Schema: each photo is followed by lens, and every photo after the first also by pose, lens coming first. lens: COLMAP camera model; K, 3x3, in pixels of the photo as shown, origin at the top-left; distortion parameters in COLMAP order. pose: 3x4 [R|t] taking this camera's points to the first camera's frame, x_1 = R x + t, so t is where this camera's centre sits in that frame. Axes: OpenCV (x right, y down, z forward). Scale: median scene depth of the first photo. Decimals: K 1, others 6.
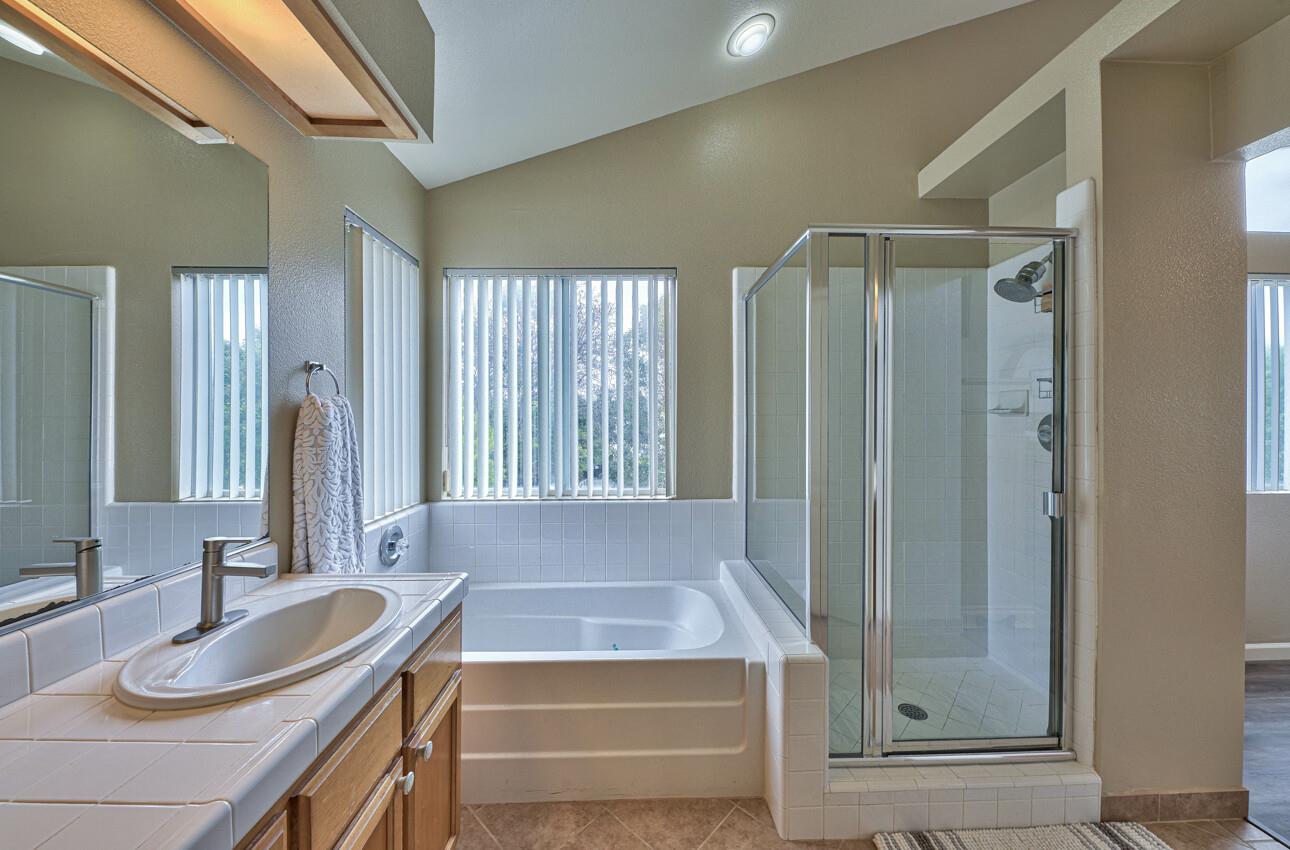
lens RADIAL K [[458.9, 0, 643.3], [0, 458.9, 415.8], [0, 0, 1]] dist [0.003226, -0.000671]
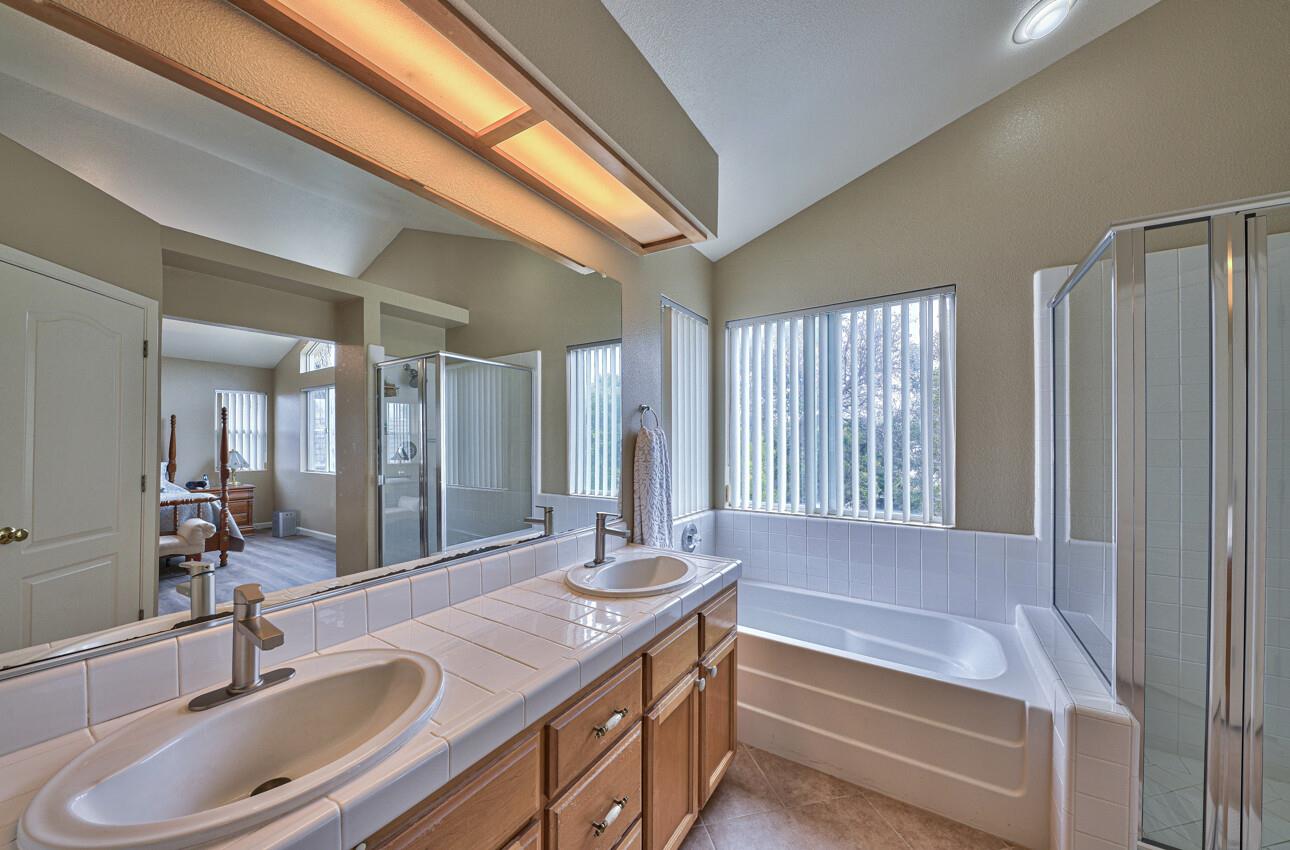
lens RADIAL K [[458.9, 0, 641.2], [0, 458.9, 437.0], [0, 0, 1]] dist [0.003226, -0.000671]
pose [[0.824890, -0.004280, -0.565277, 0.107751], [0.000898, 0.999980, -0.006260, -0.003379], [0.565292, 0.004656, 0.824877, -0.214913]]
